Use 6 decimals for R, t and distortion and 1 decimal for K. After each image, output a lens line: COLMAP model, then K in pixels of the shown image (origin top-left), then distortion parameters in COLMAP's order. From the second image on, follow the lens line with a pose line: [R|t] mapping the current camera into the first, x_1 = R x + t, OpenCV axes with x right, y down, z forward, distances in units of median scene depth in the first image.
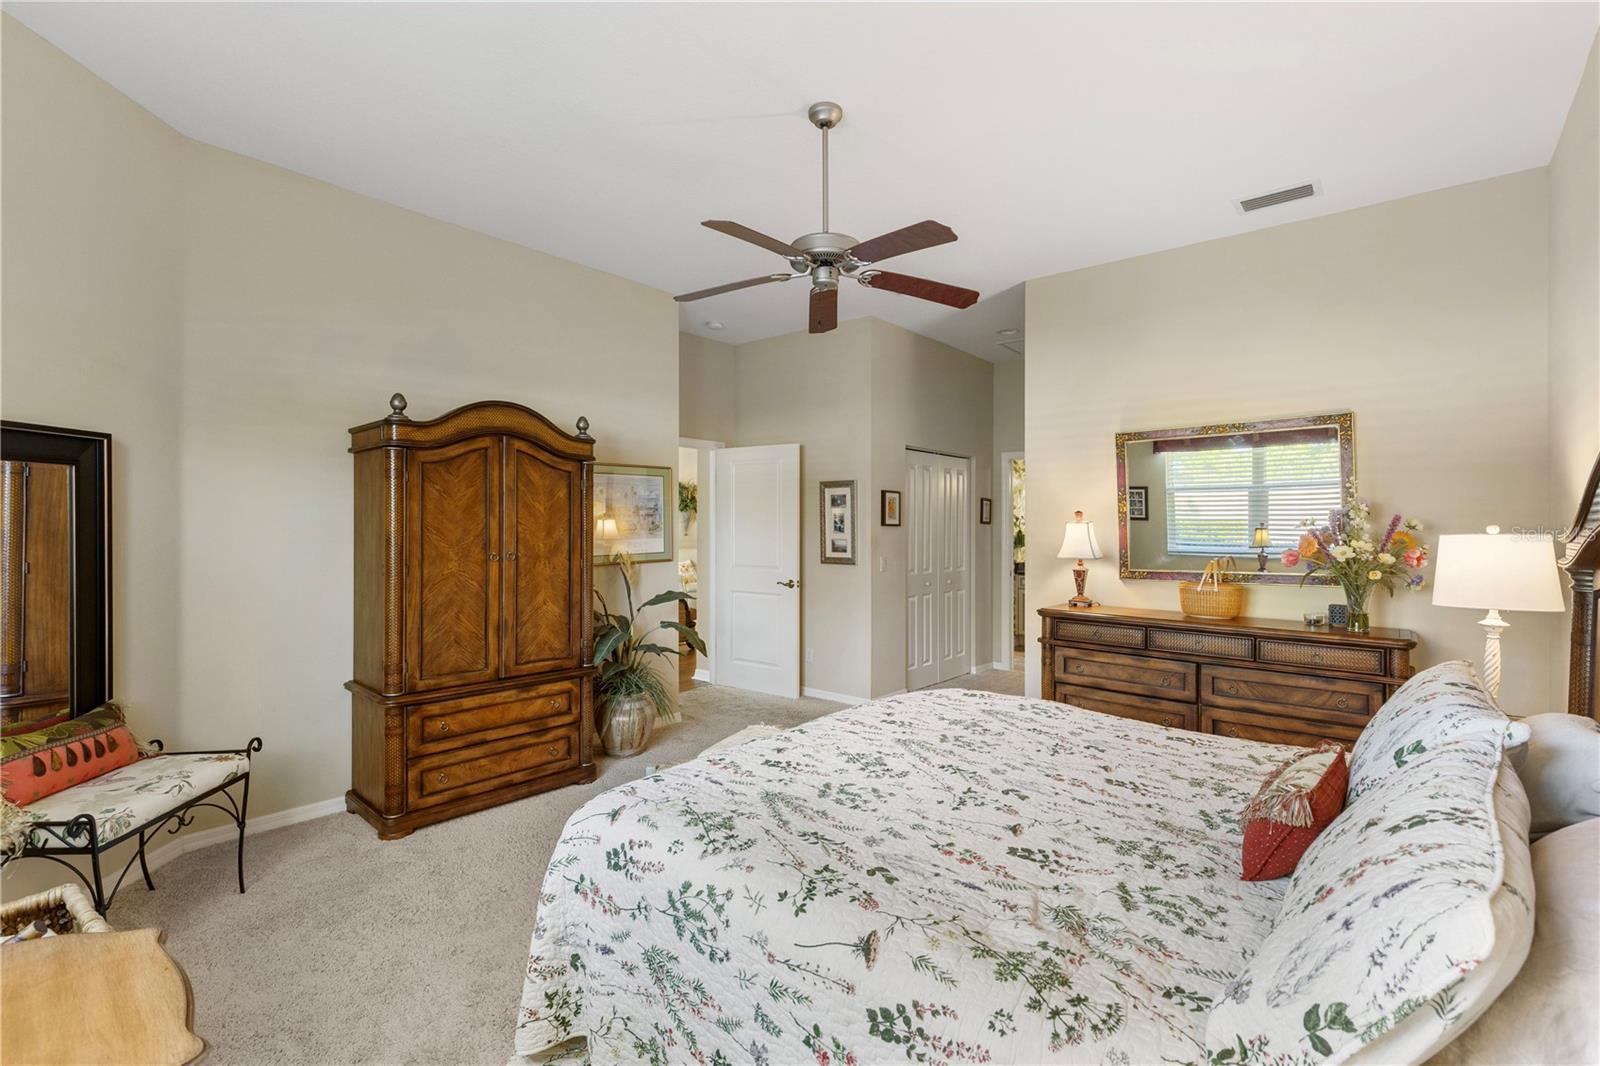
lens RADIAL K [[729.6, 0, 801.8], [0, 729.6, 526.6], [0, 0, 1]] dist [0.000651, -0.000365]
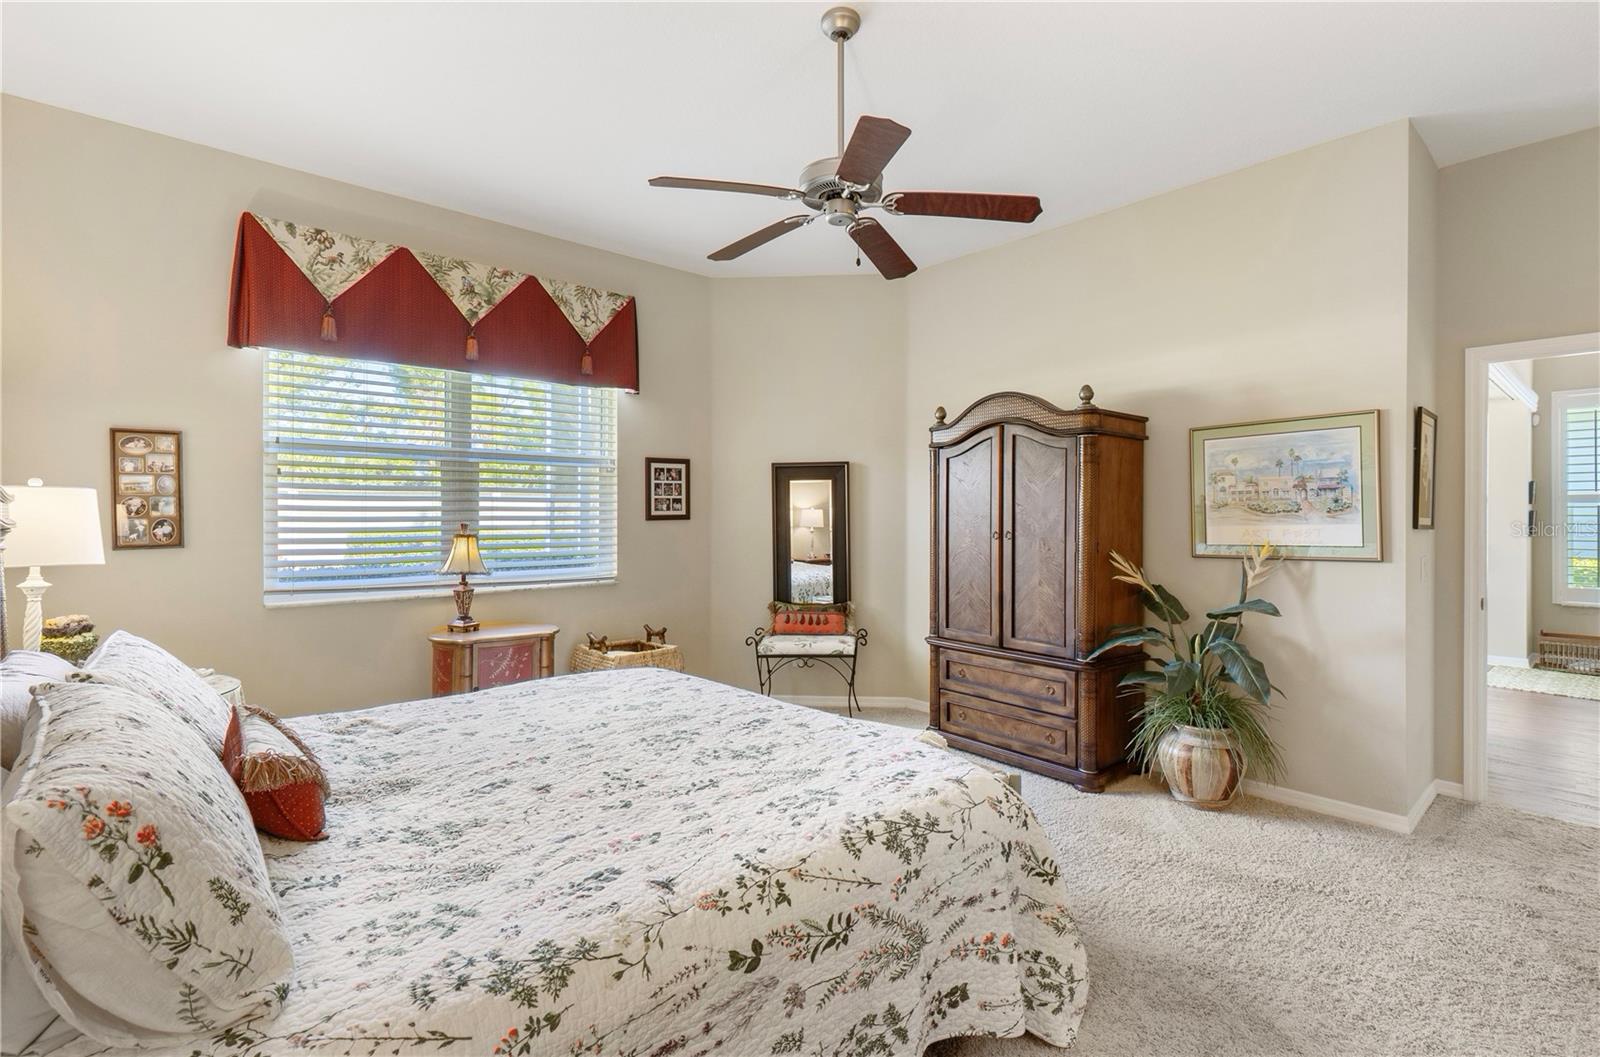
lens RADIAL K [[726.7, 0, 801.9], [0, 726.7, 525.0], [0, 0, 1]] dist [0.010706, 0.000089]
pose [[-0.134710, 0.006543, -0.990864, 0.709161], [-0.003535, 0.999969, 0.007084, 0.018819], [0.990879, 0.004457, -0.134682, 0.853247]]
